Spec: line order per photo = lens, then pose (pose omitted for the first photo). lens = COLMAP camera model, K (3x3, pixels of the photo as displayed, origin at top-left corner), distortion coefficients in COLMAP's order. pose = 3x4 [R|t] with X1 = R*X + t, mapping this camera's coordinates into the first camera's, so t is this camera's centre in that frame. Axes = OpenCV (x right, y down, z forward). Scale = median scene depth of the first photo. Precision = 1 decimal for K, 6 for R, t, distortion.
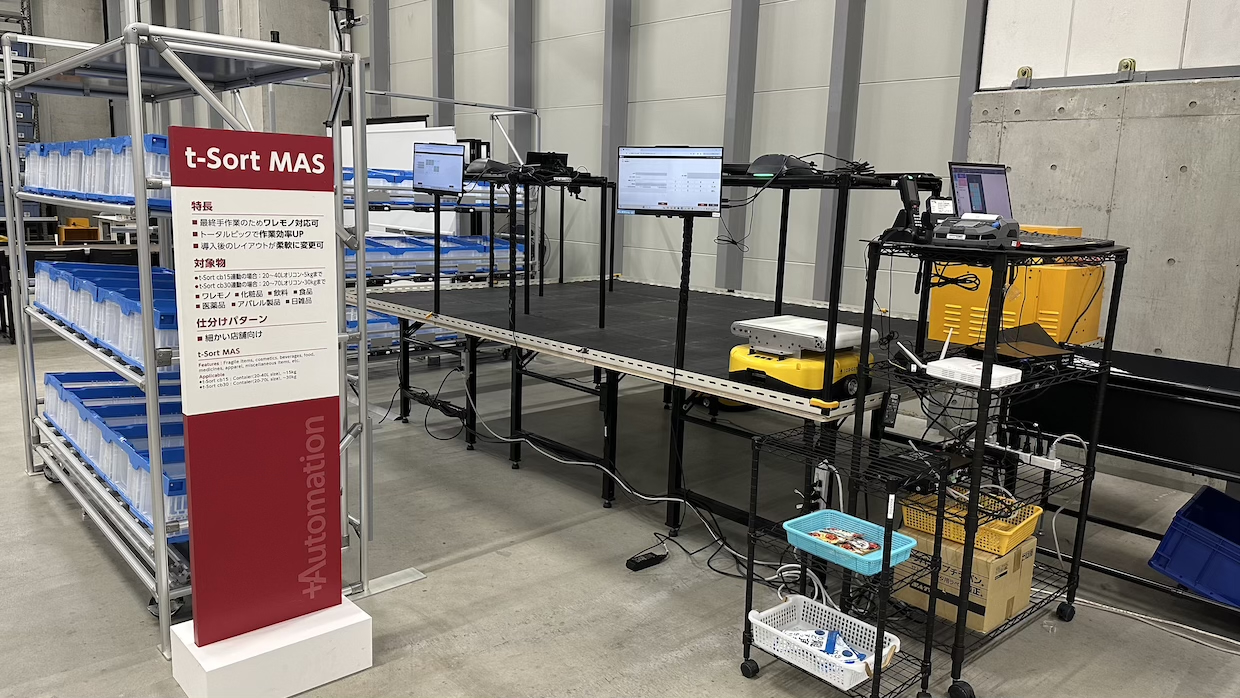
lens RADIAL K [[874.6, 0, 621.4], [0, 874.6, 345.9], [0, 0, 1]] dist [0.026179, -0.005729]
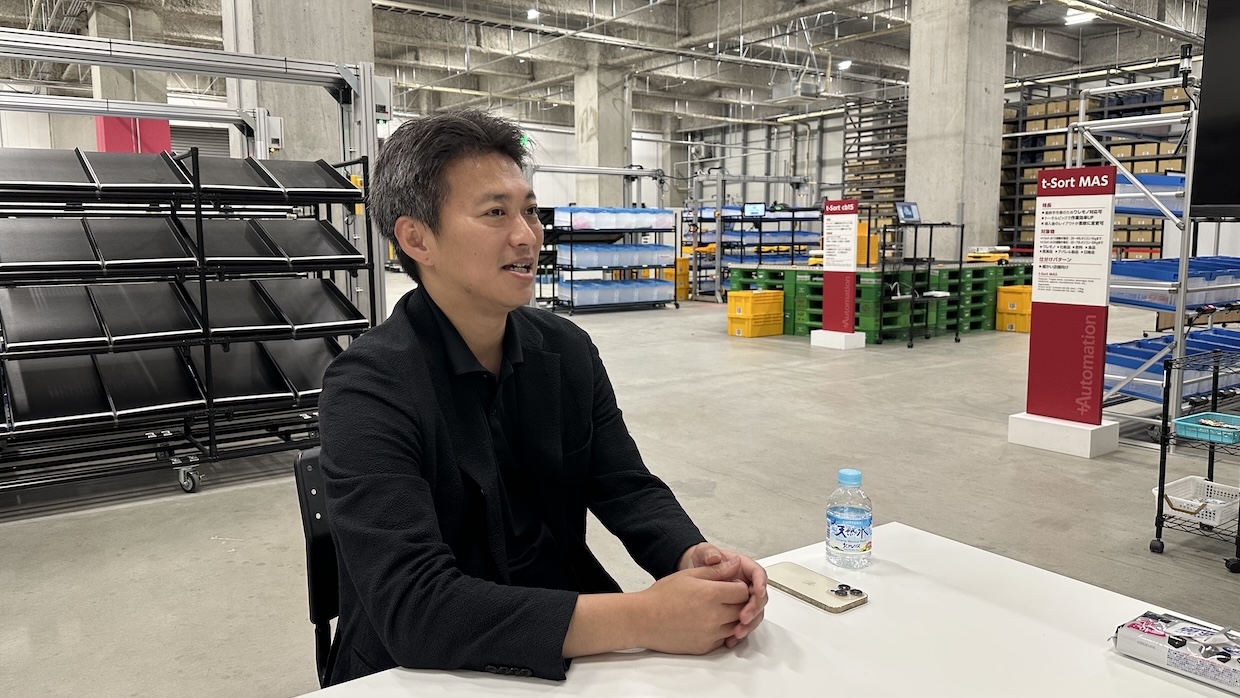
lens RADIAL K [[874.6, 0, 625.2], [0, 874.6, 337.8], [0, 0, 1]] dist [0.026179, -0.005729]
pose [[-0.110316, 0.088240, -0.989972, 1.733305], [-0.170548, 0.979597, 0.106320, 0.104254], [0.979155, 0.180566, -0.093016, 0.220422]]
